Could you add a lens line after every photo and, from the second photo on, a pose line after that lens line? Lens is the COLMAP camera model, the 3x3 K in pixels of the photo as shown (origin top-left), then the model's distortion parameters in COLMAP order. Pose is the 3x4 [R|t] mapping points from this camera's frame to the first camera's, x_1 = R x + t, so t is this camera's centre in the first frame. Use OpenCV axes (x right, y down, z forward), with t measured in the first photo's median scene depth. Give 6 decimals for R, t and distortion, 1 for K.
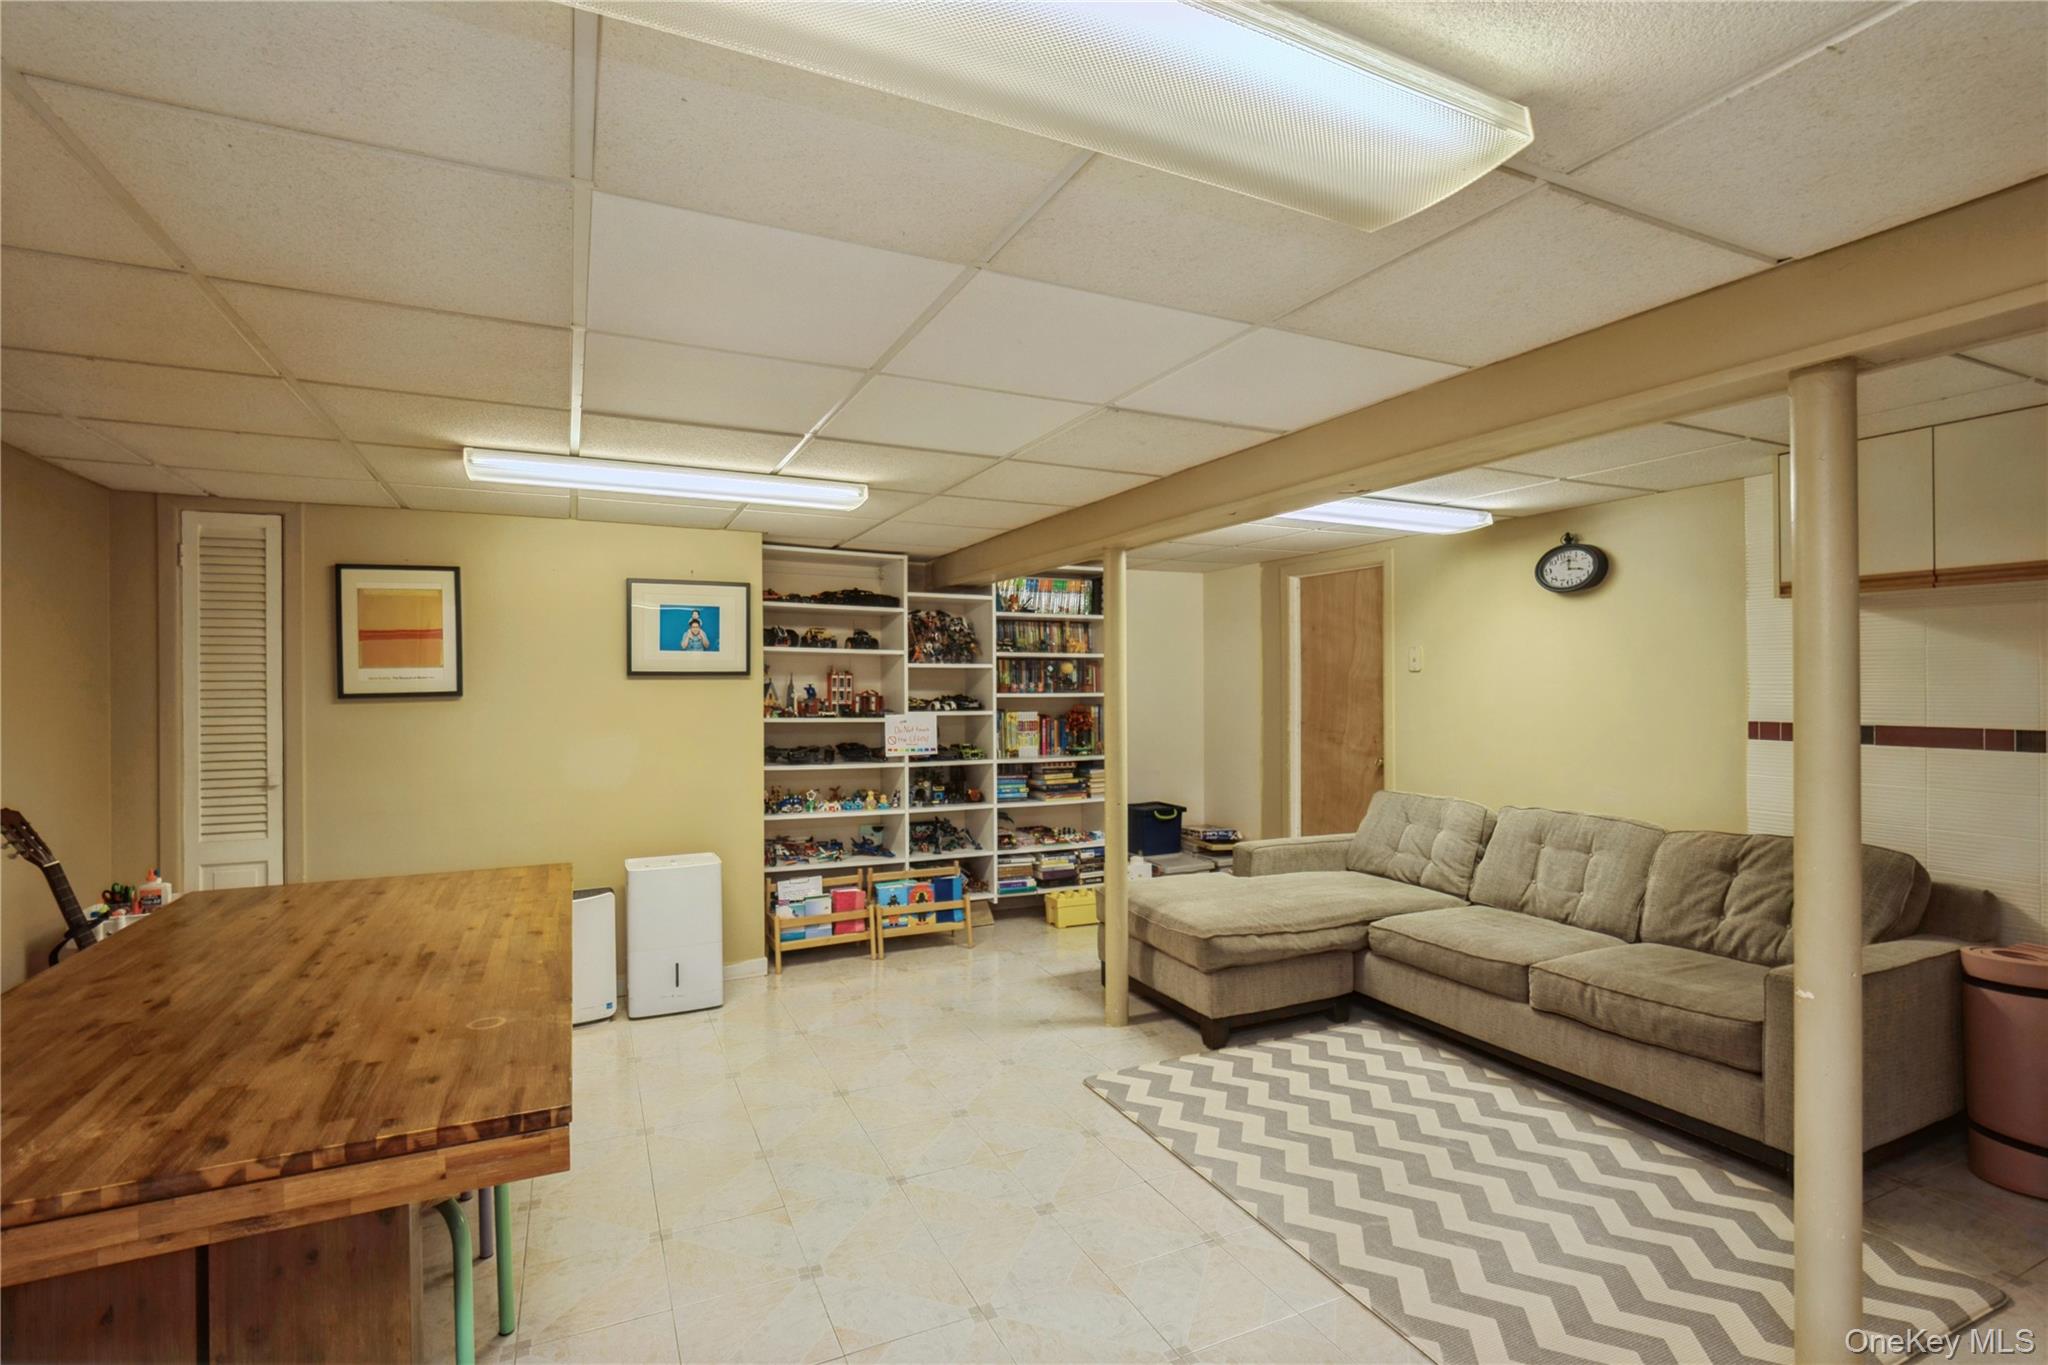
lens RADIAL K [[932.6, 0, 1021.6], [0, 932.6, 685.4], [0, 0, 1]] dist [0.002574, -0.000357]
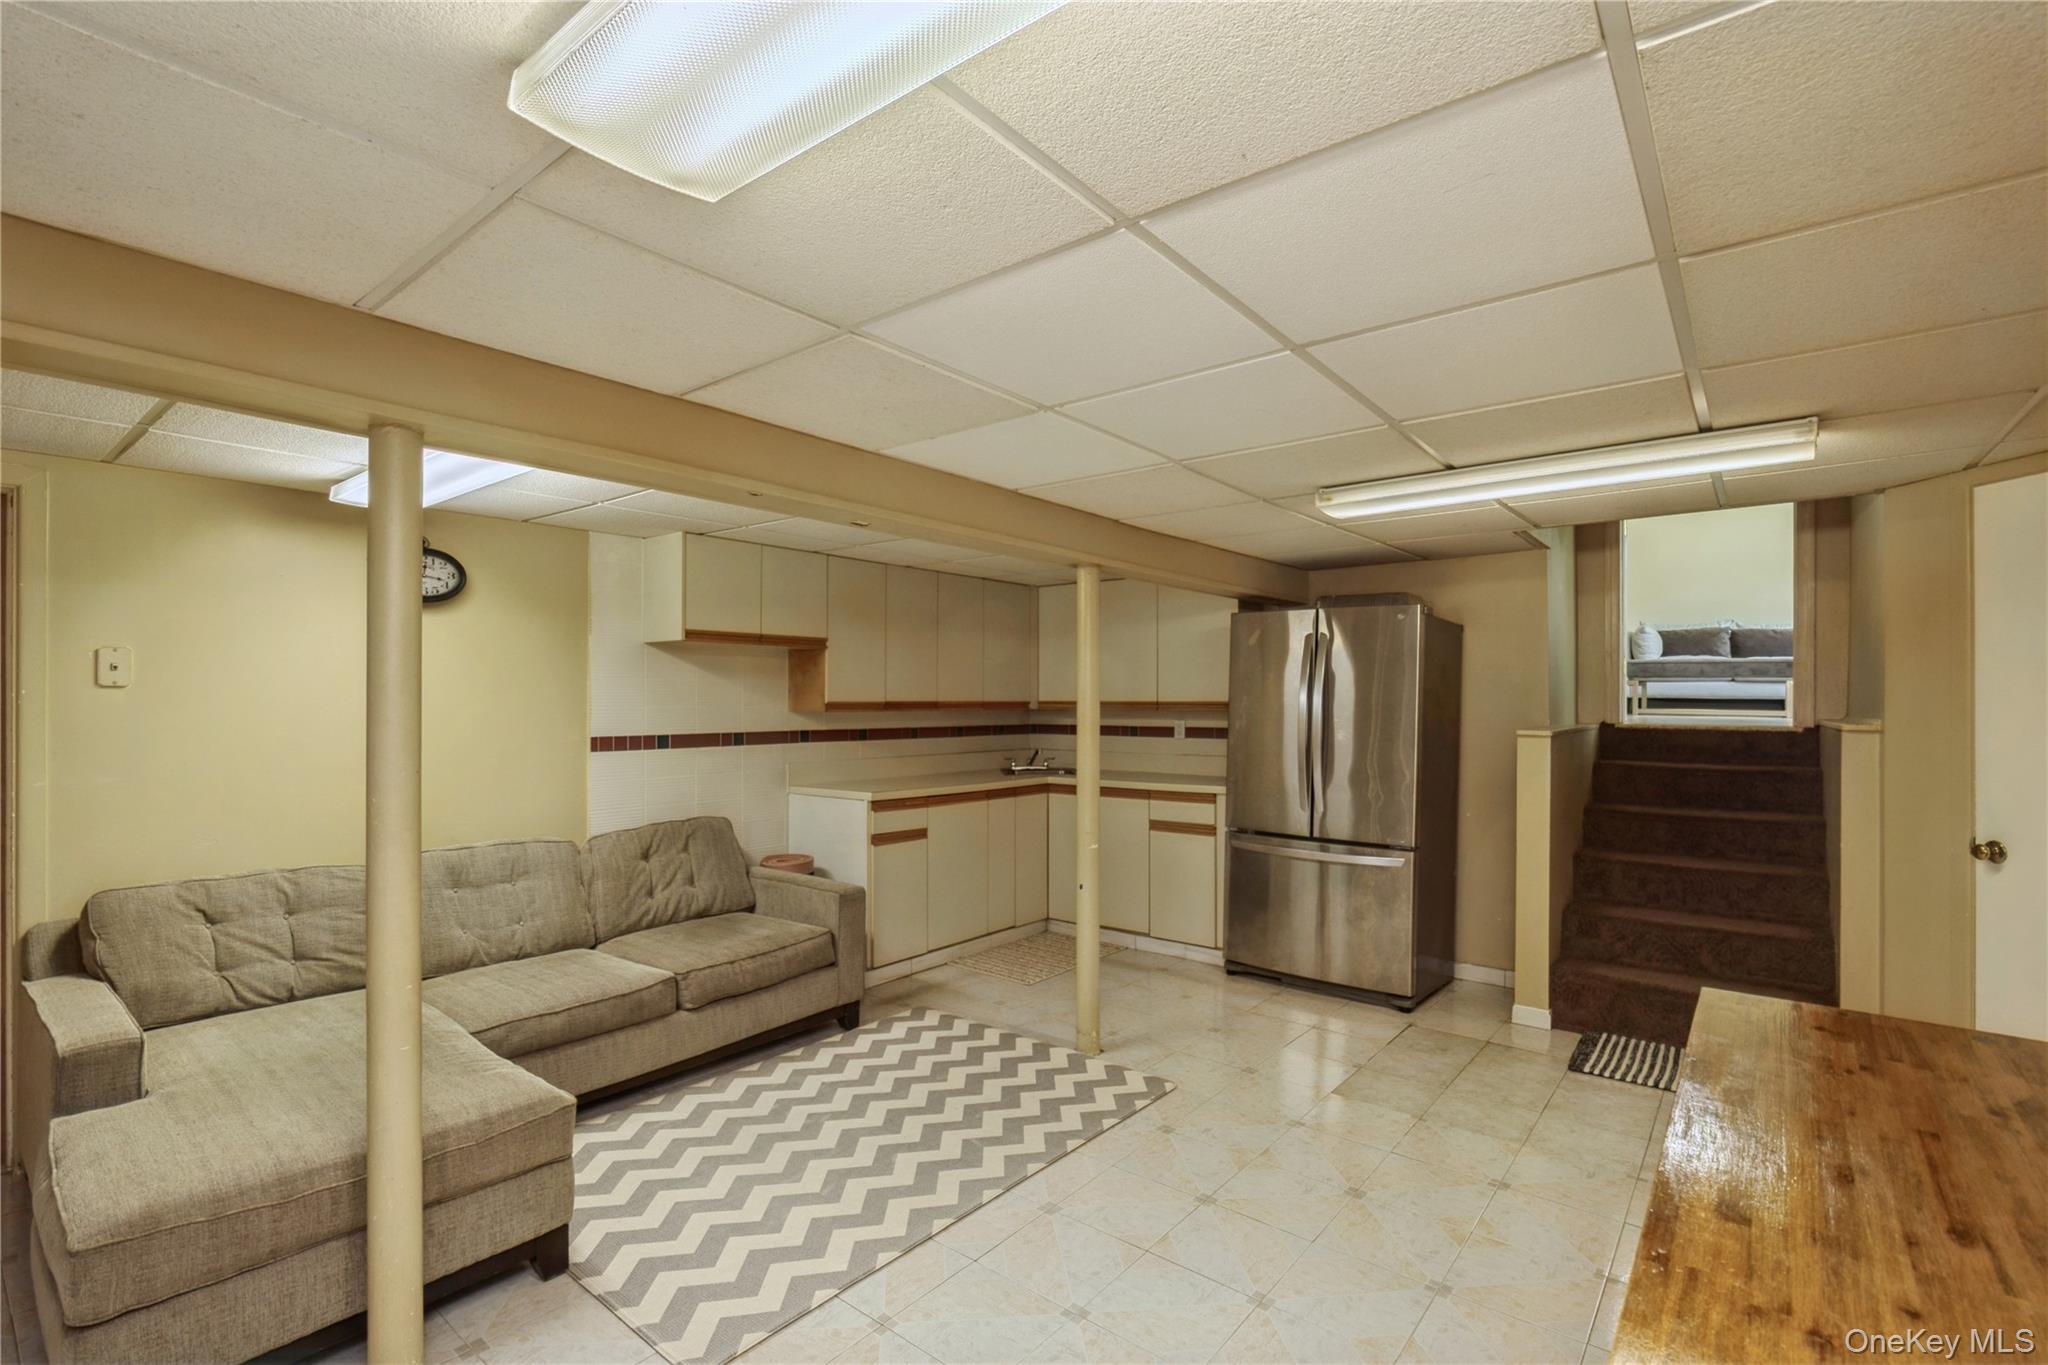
lens RADIAL K [[932.6, 0, 1027.1], [0, 932.6, 693.7], [0, 0, 1]] dist [0.002574, -0.000357]
pose [[-0.425655, 0.010675, 0.904822, -0.587857], [0.001619, 0.999938, -0.011035, -0.002800], [-0.904884, -0.003232, -0.425646, 1.114528]]
